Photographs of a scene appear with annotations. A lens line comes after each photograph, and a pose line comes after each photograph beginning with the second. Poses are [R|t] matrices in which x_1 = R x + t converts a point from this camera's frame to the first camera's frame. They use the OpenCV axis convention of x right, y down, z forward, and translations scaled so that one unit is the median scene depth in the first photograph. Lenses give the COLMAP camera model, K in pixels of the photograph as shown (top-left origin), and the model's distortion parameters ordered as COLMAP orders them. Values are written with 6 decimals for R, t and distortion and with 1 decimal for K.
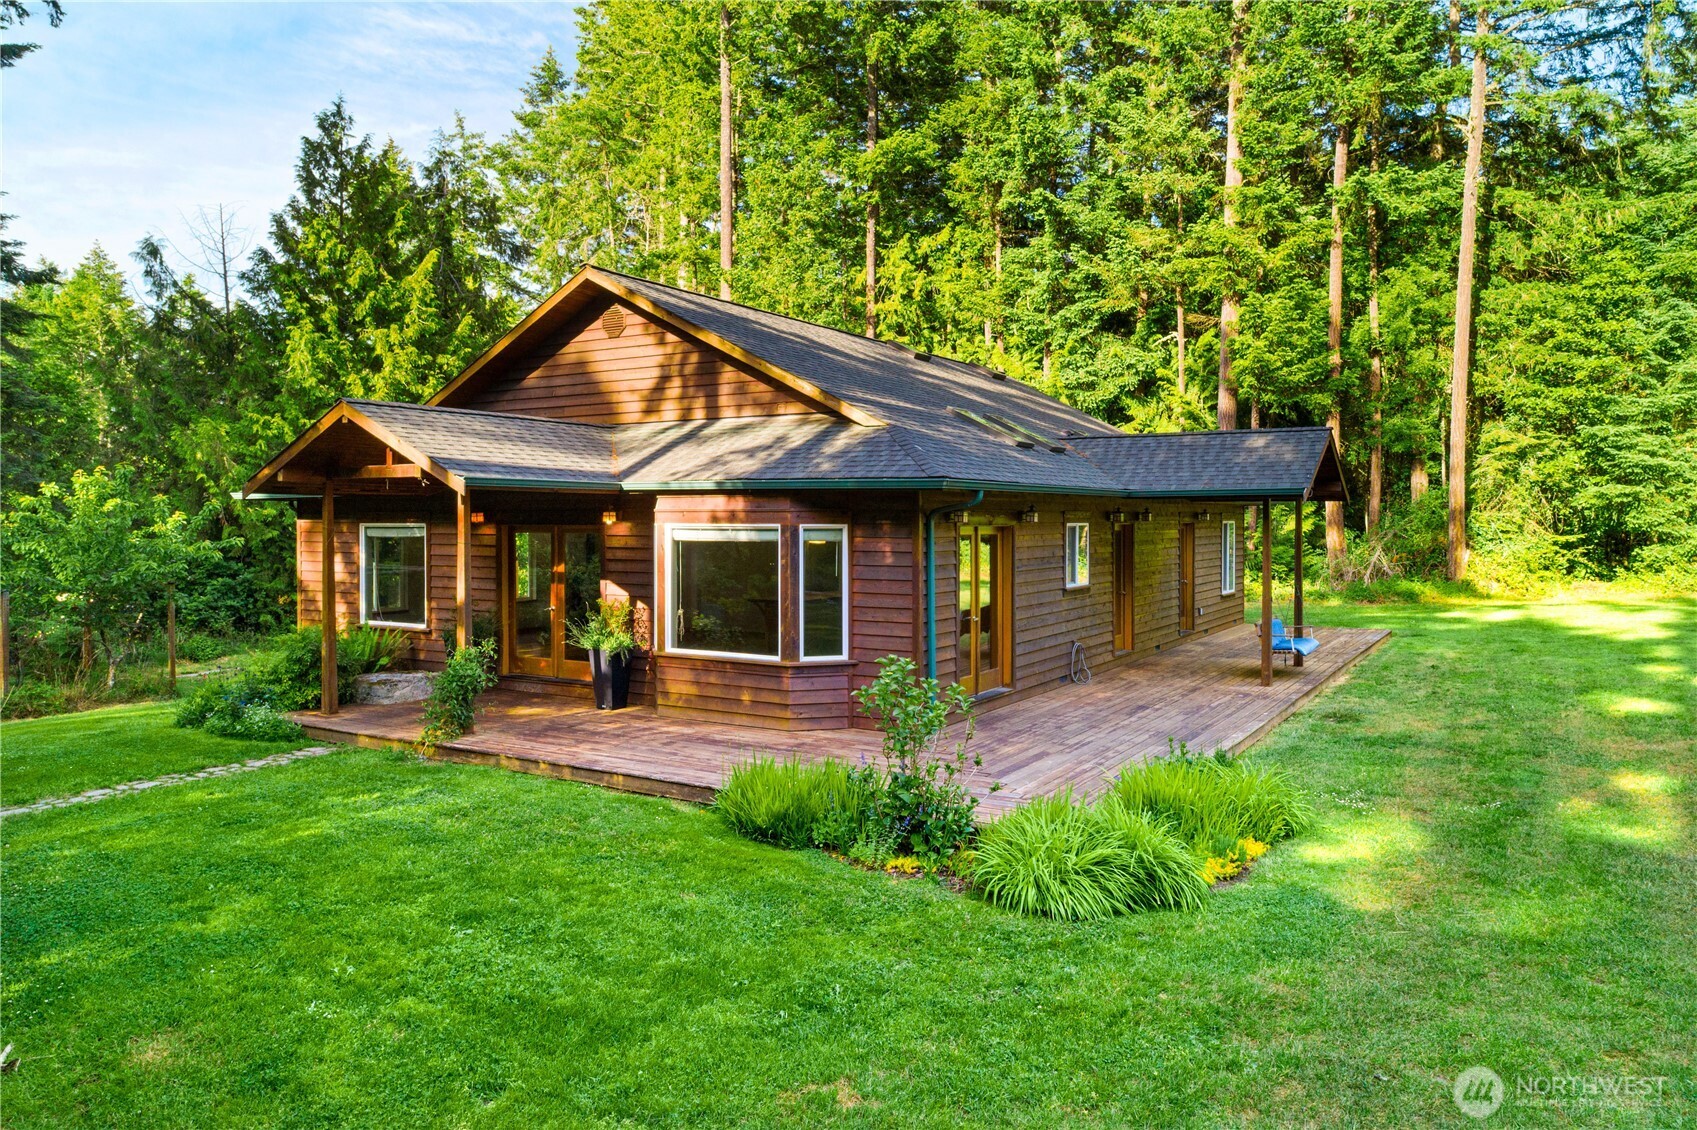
lens RADIAL K [[1162.9, 0, 844.3], [0, 1162.9, 570.4], [0, 0, 1]] dist [-0.002863, 0.008334]
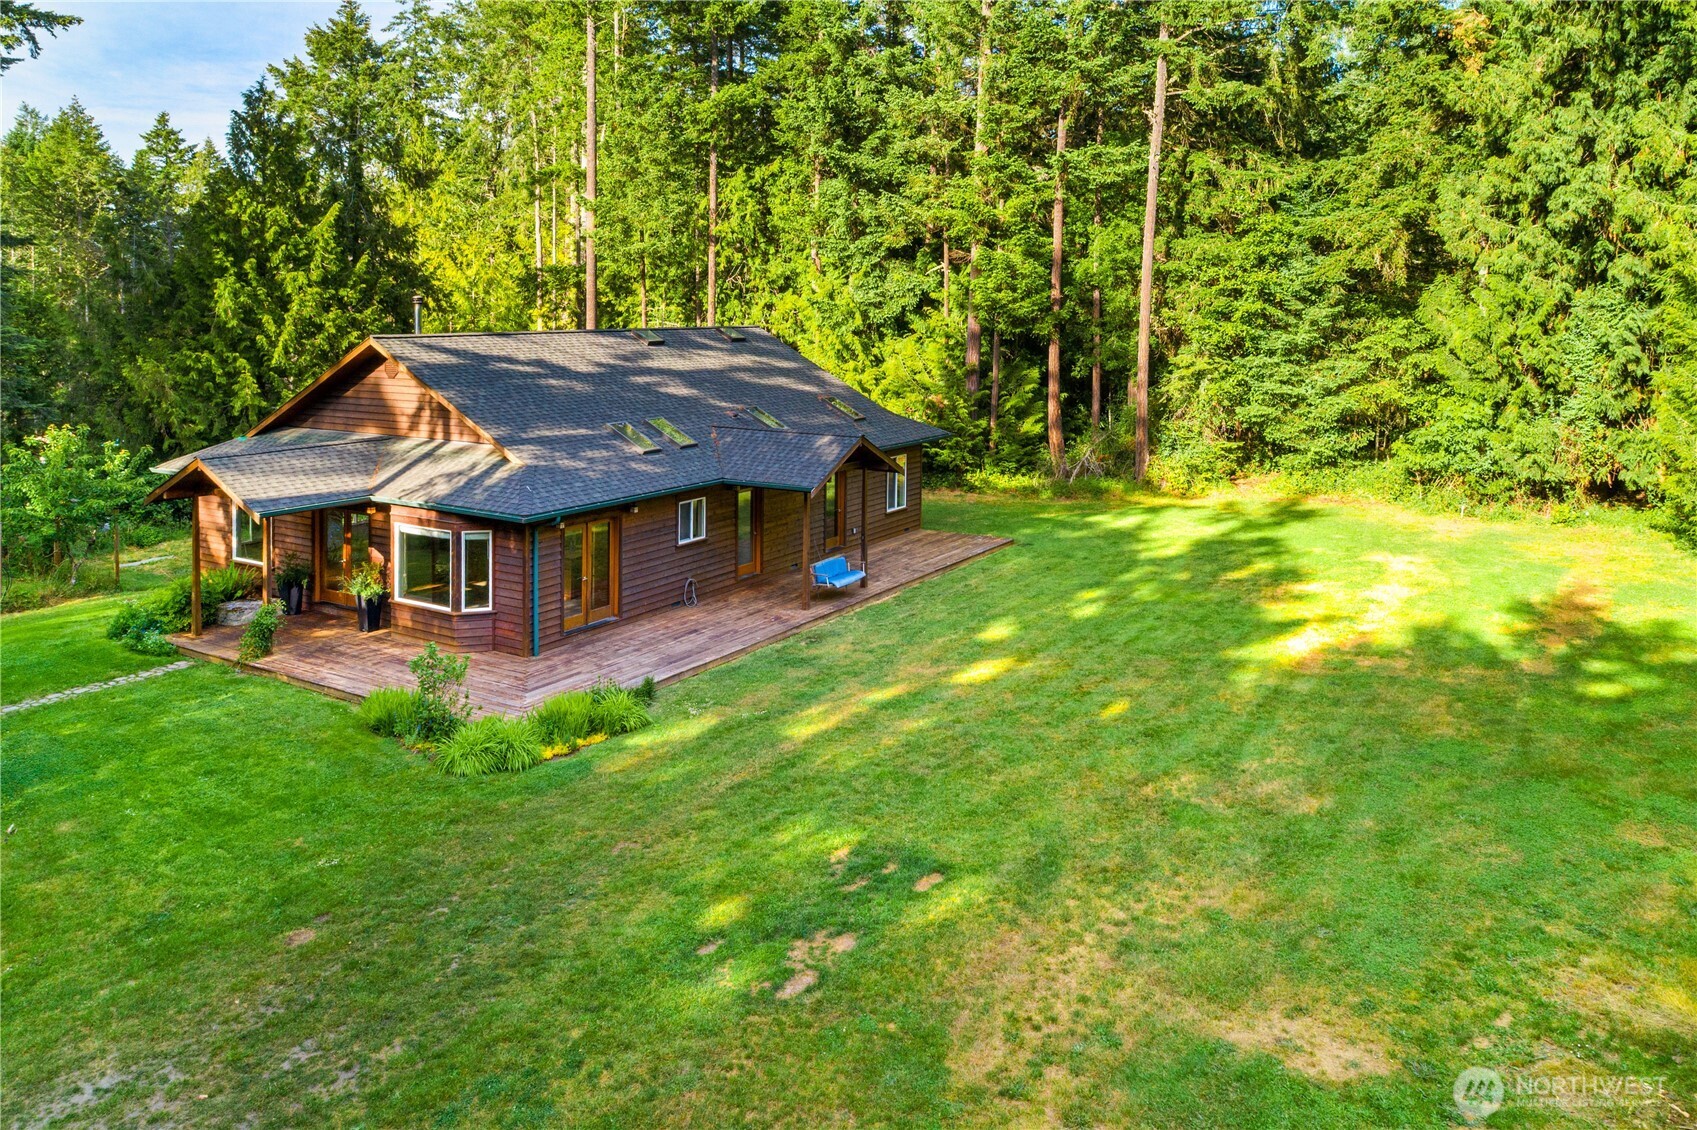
lens RADIAL K [[1196.2, 0, 803.8], [0, 1196.2, 366.2], [0, 0, 1]] dist [0.004389, 0.008061]
pose [[0.999621, -0.001846, -0.027475, 0.195032], [0.001731, 0.999990, -0.004228, -0.104399], [0.027482, 0.004179, 0.999614, -0.284037]]
